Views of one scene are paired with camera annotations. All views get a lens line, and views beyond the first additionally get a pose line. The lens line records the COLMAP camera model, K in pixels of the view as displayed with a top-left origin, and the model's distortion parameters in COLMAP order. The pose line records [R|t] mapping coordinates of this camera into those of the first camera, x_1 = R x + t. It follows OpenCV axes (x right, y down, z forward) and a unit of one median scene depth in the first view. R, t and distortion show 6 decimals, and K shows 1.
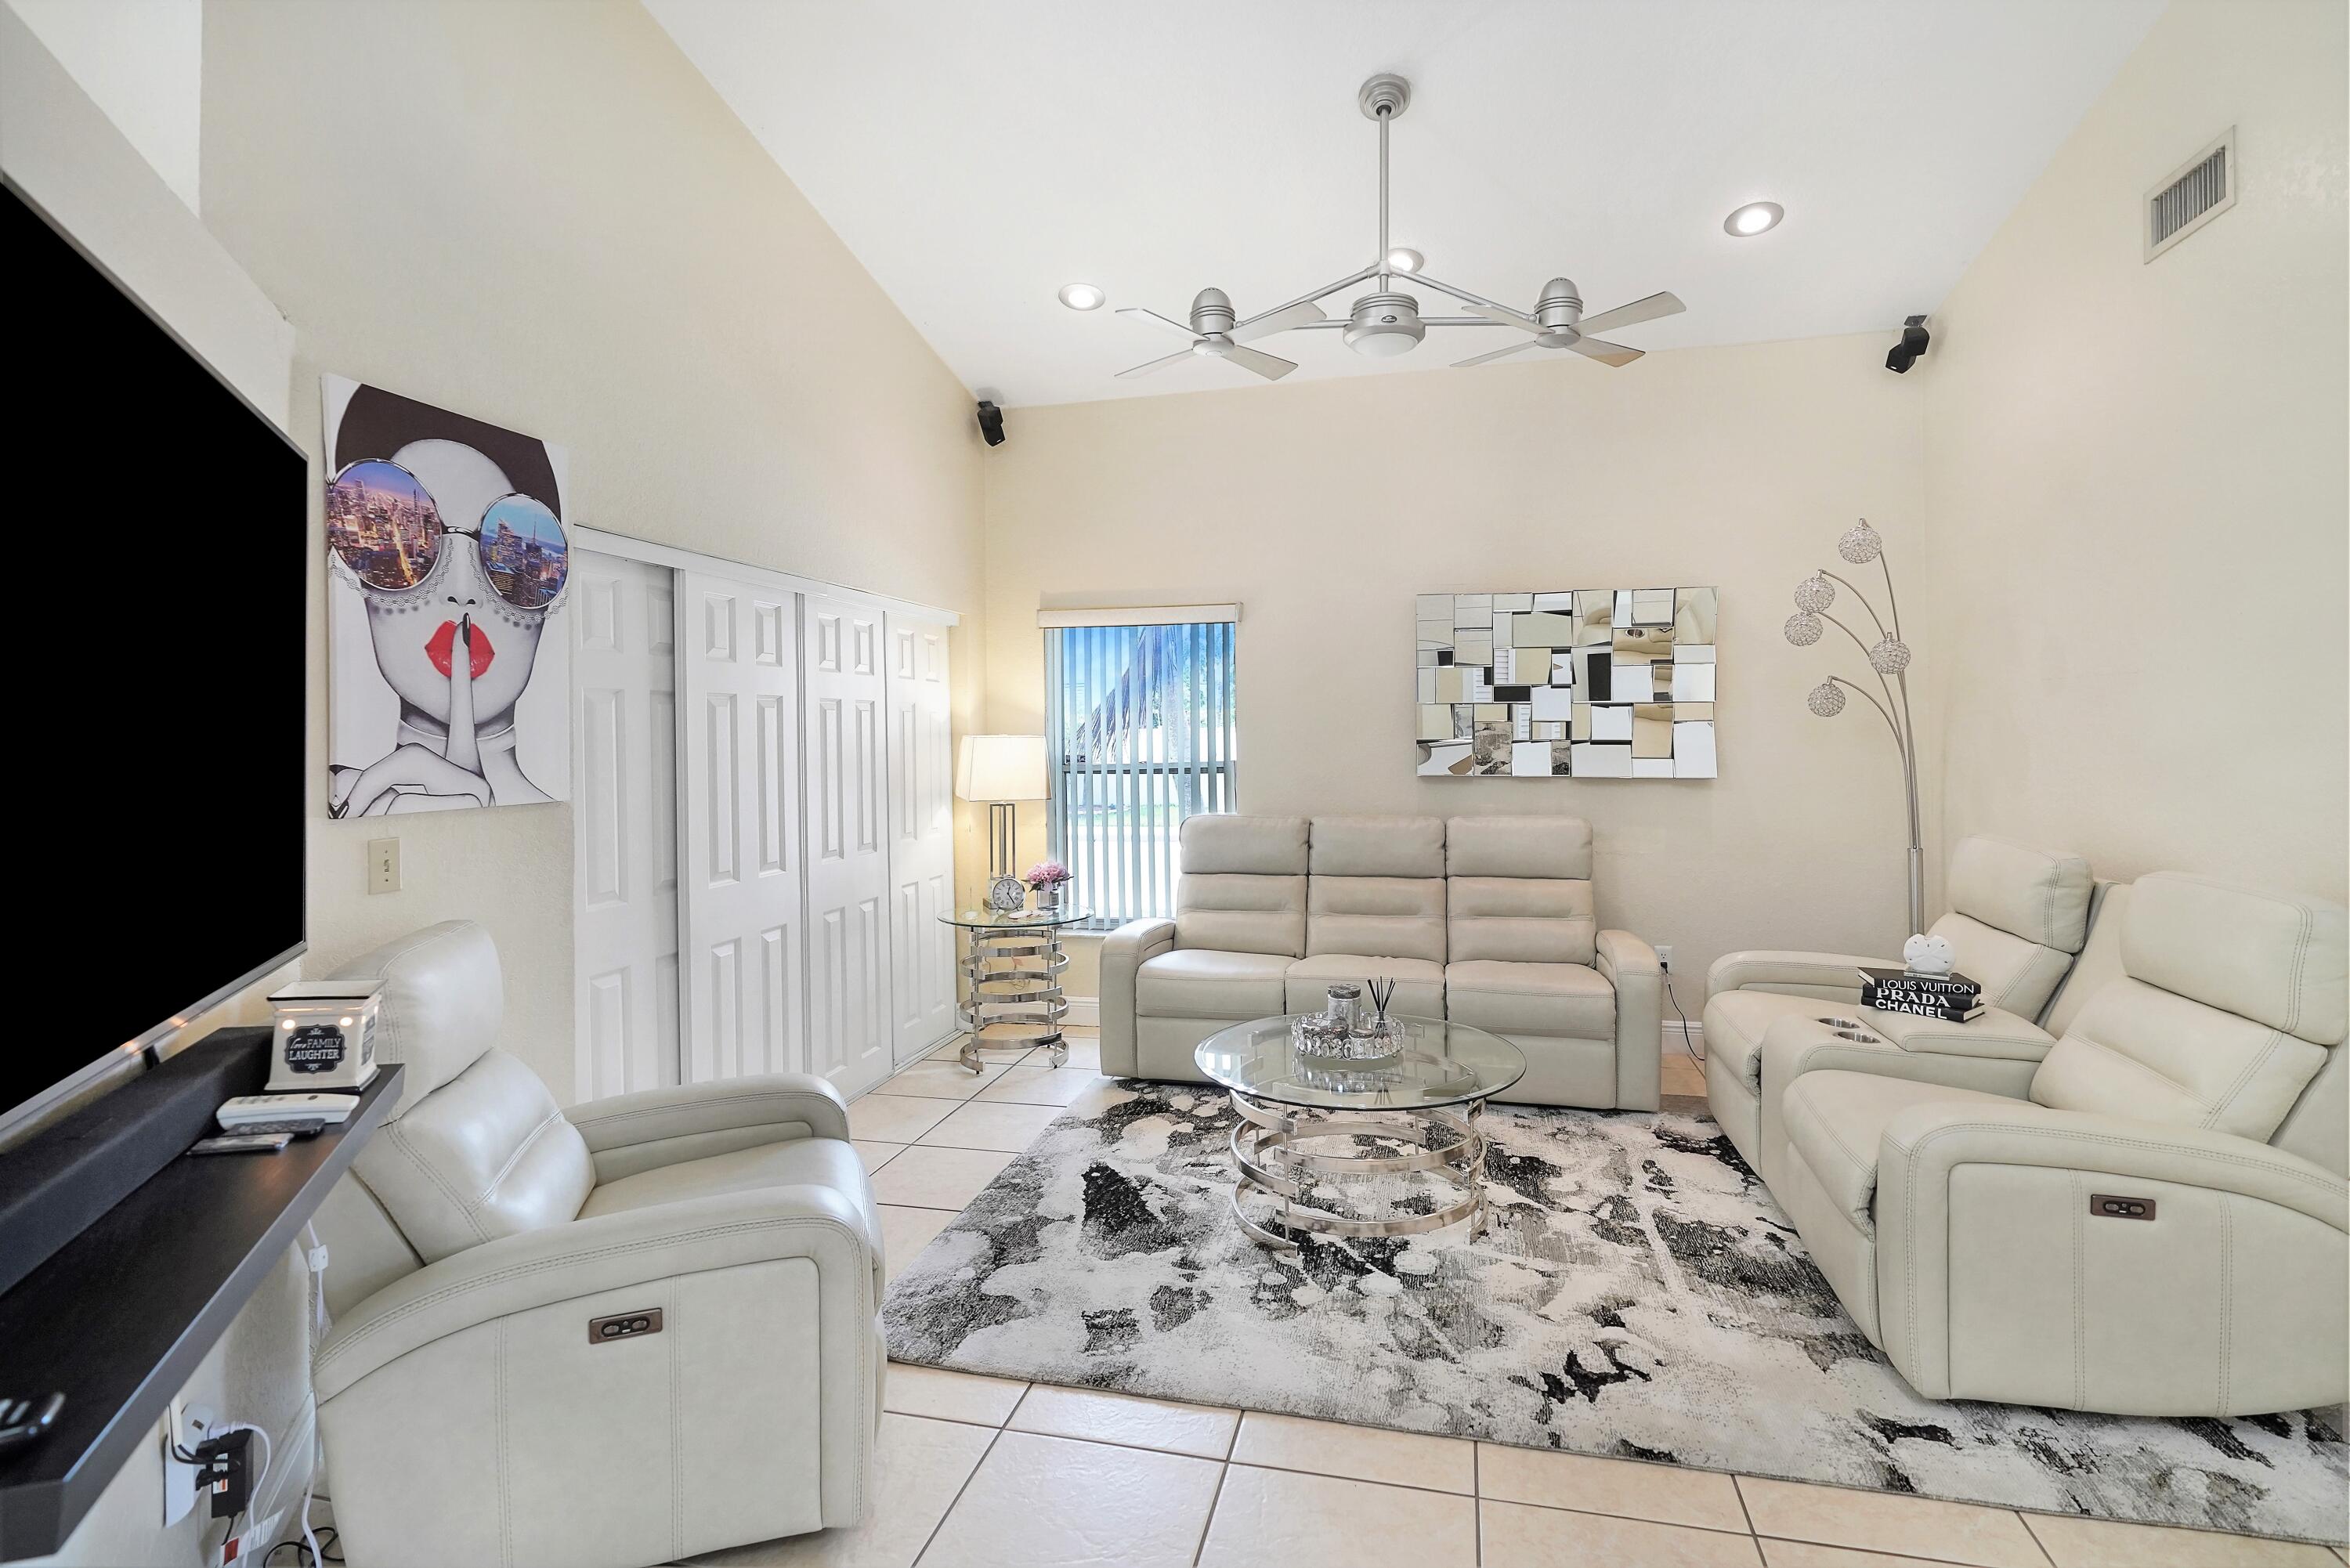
lens RADIAL K [[1113.5, 0, 1186.8], [0, 1113.5, 731.3], [0, 0, 1]] dist [-0.002945, -0.001290]
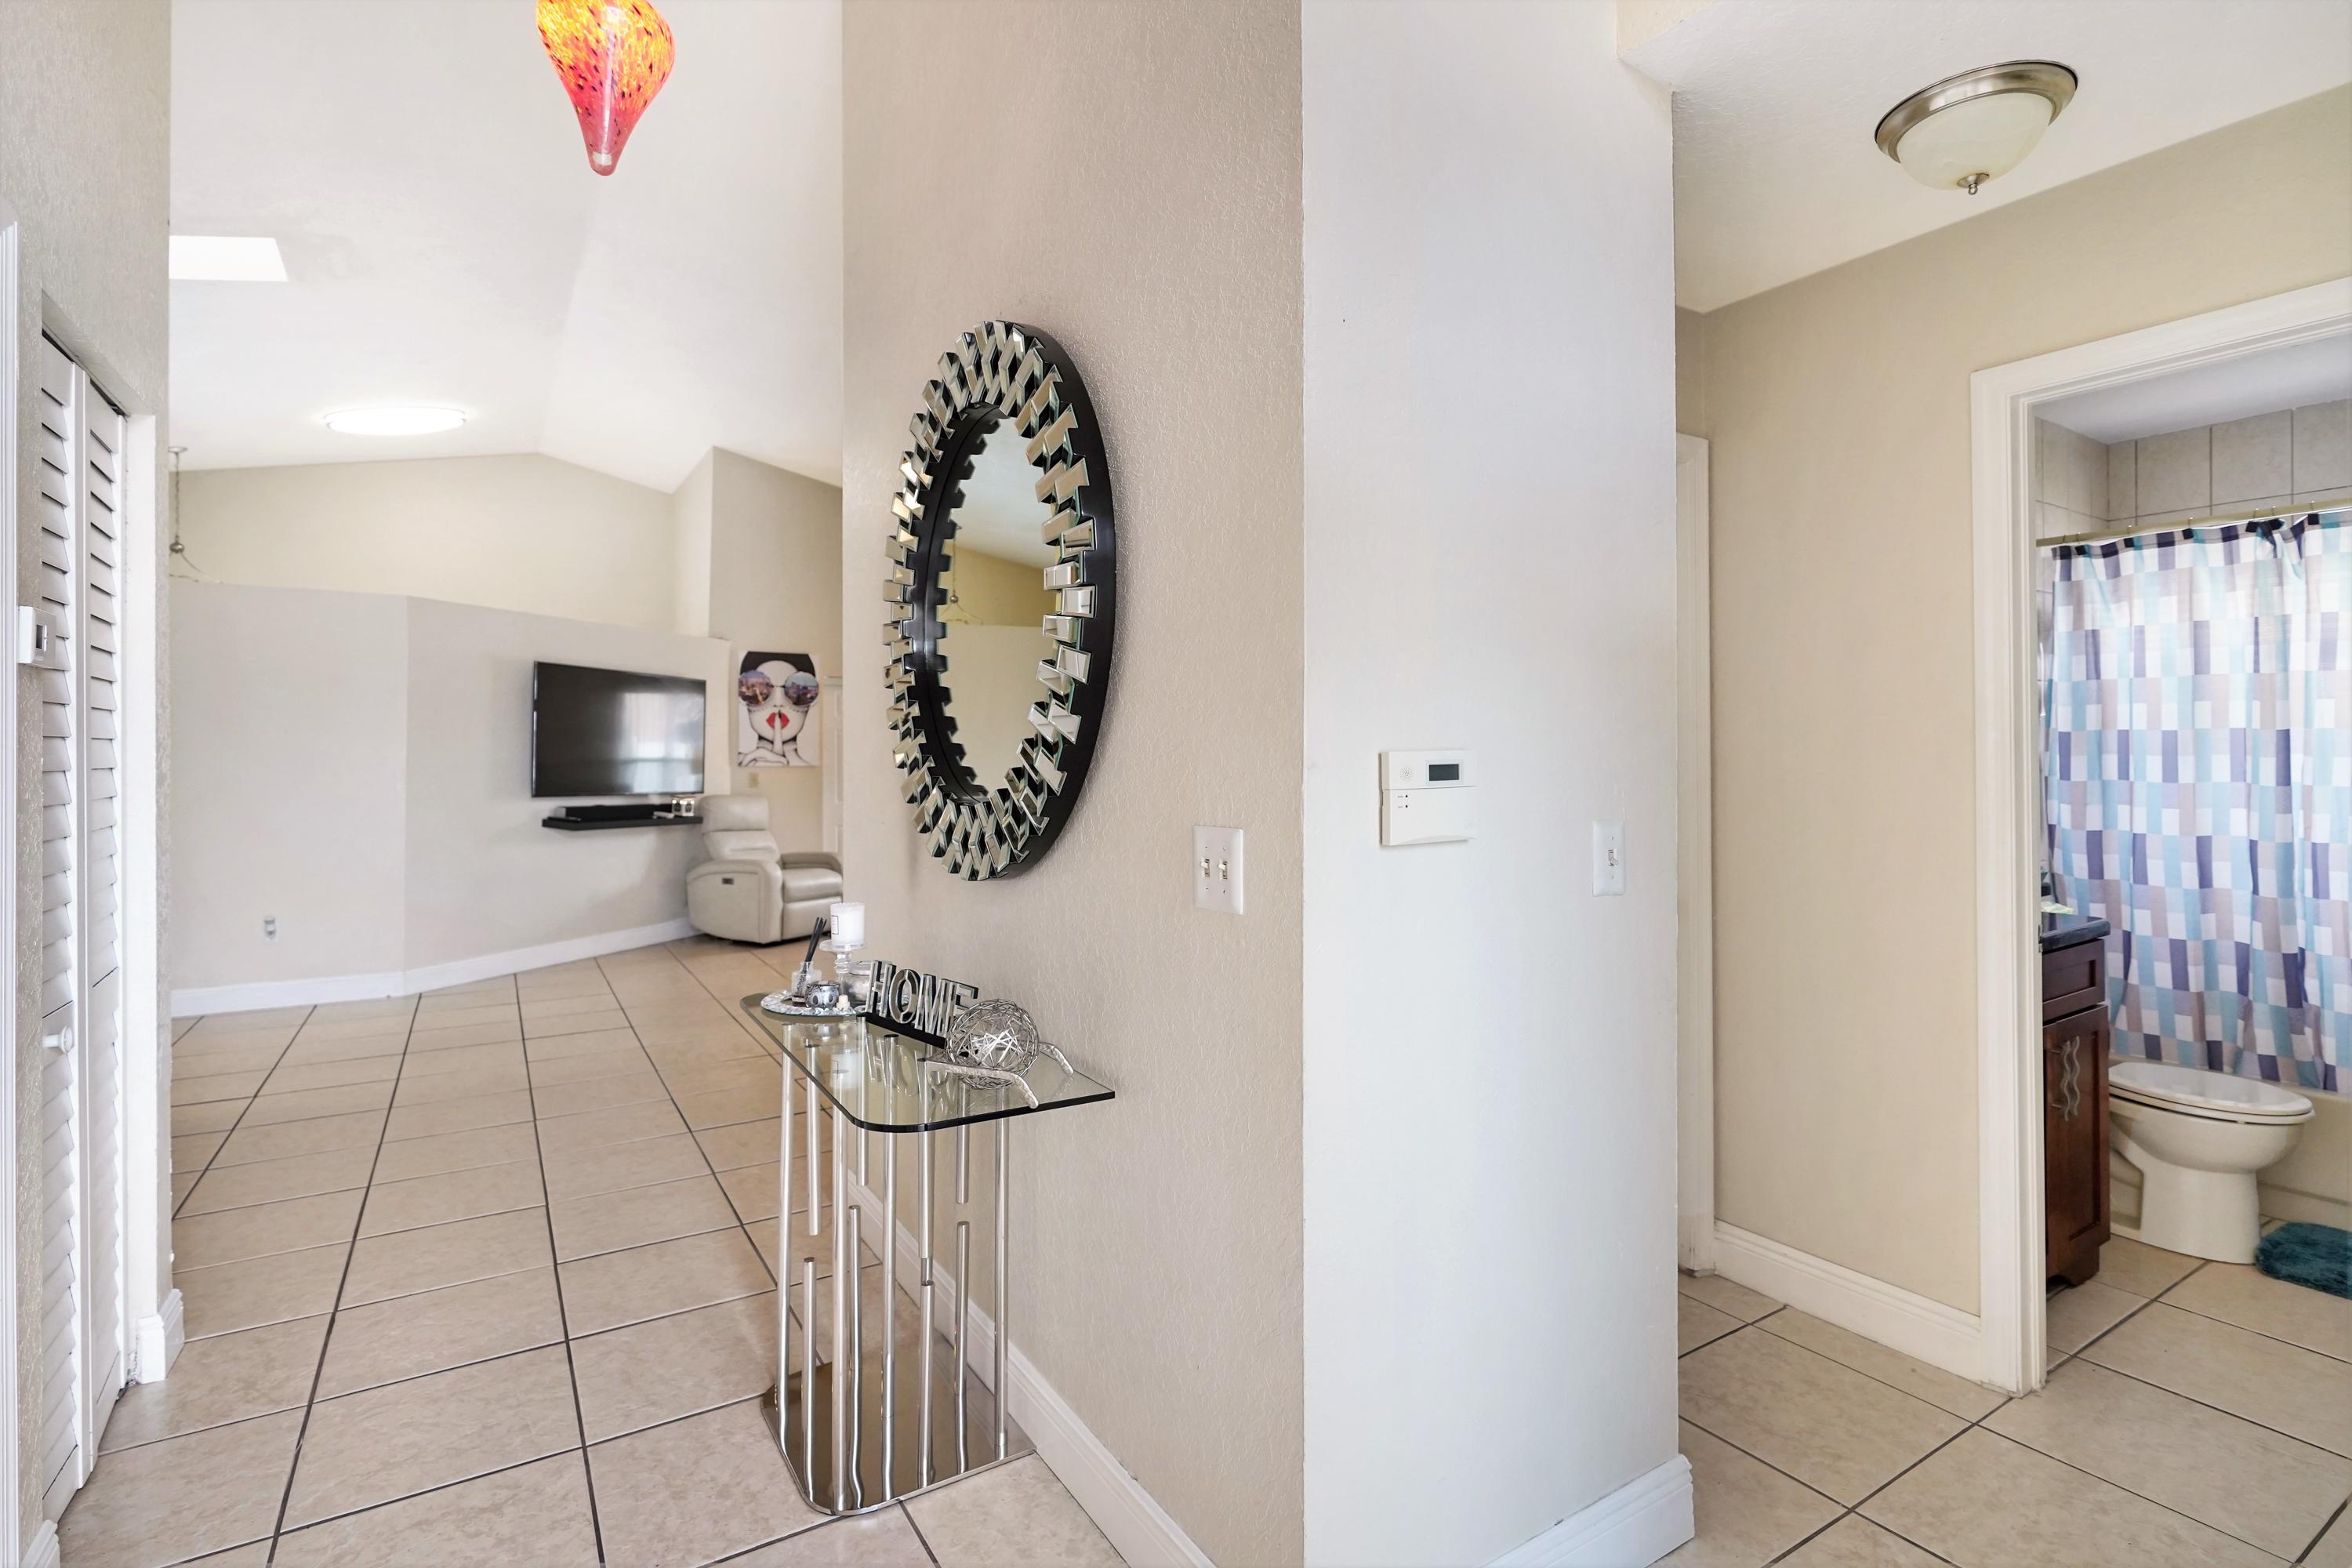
lens RADIAL K [[1202.2, 0, 1146.8], [0, 1202.2, 758.8], [0, 0, 1]] dist [-0.002728, -0.001119]
pose [[0.668610, 0.015232, -0.743457, 2.854758], [-0.009024, 0.999883, 0.012370, -0.009212], [0.743559, -0.001562, 0.668669, -0.644599]]
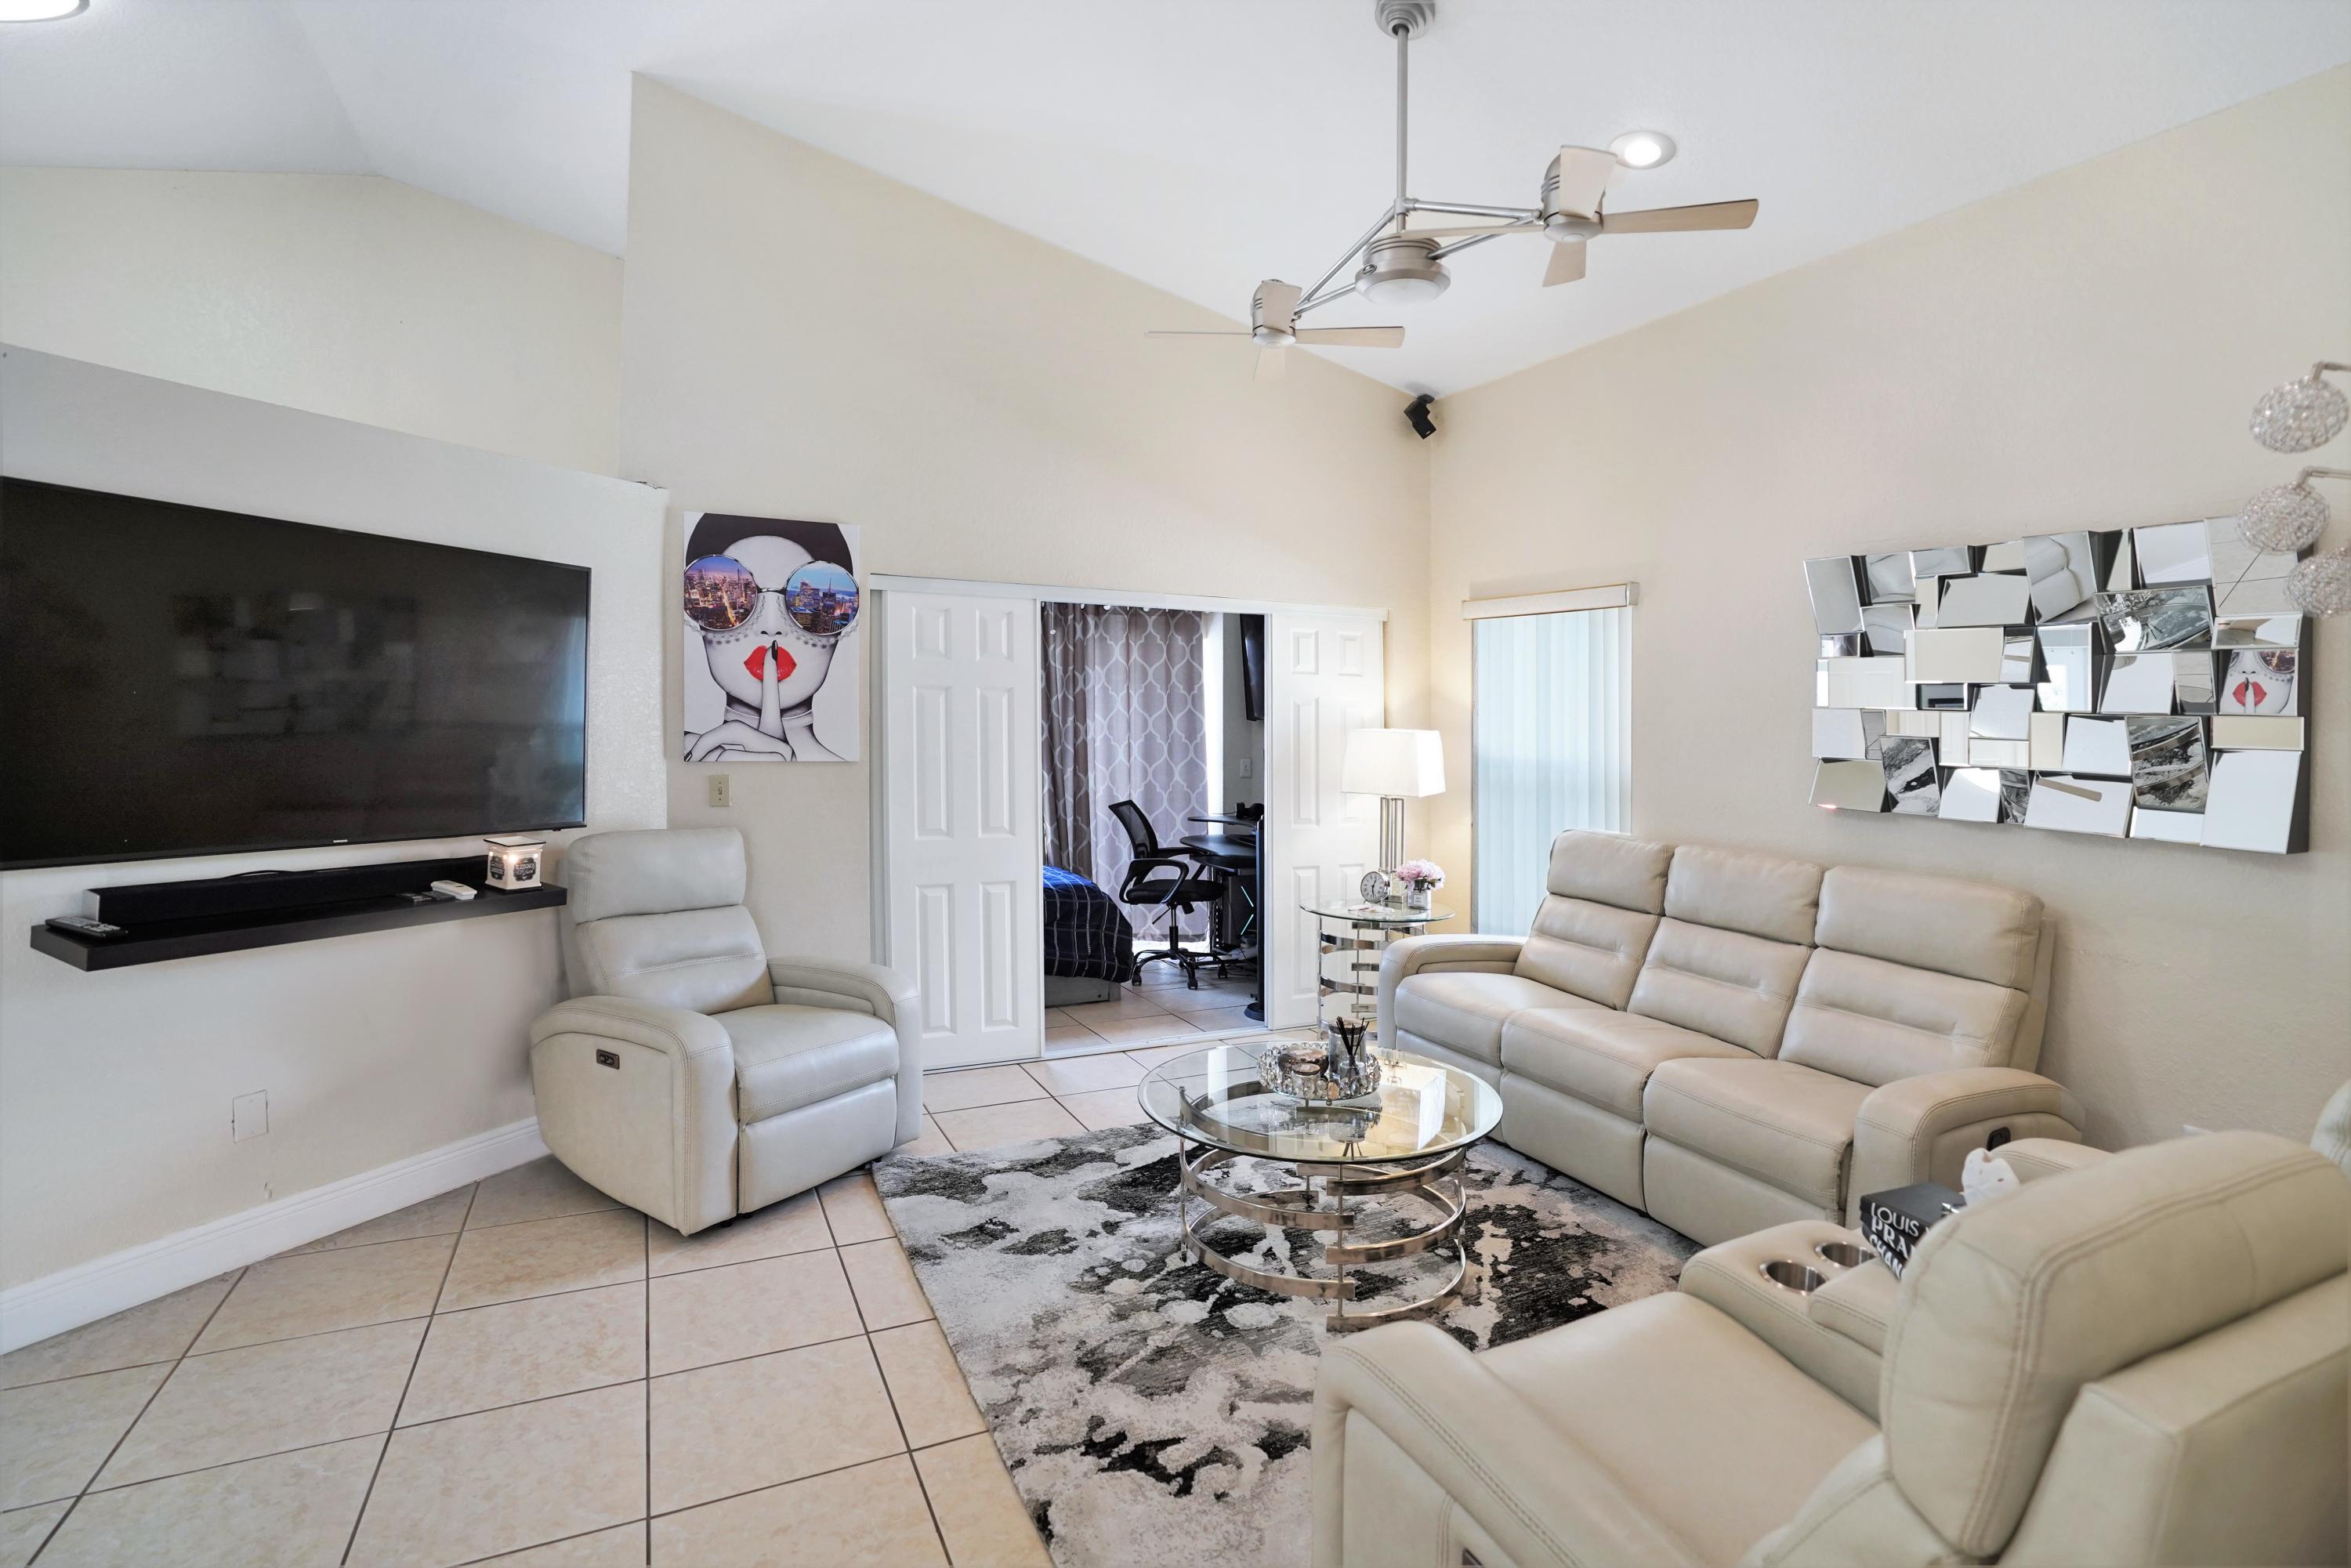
lens RADIAL K [[1123.2, 0, 1180.1], [0, 1123.2, 751.3], [0, 0, 1]] dist [-0.057502, 0.000267]
pose [[0.625023, 0.042323, -0.779458, 0.964488], [-0.022483, 0.999091, 0.036221, -0.017516], [0.780282, -0.005115, 0.625407, 0.440373]]
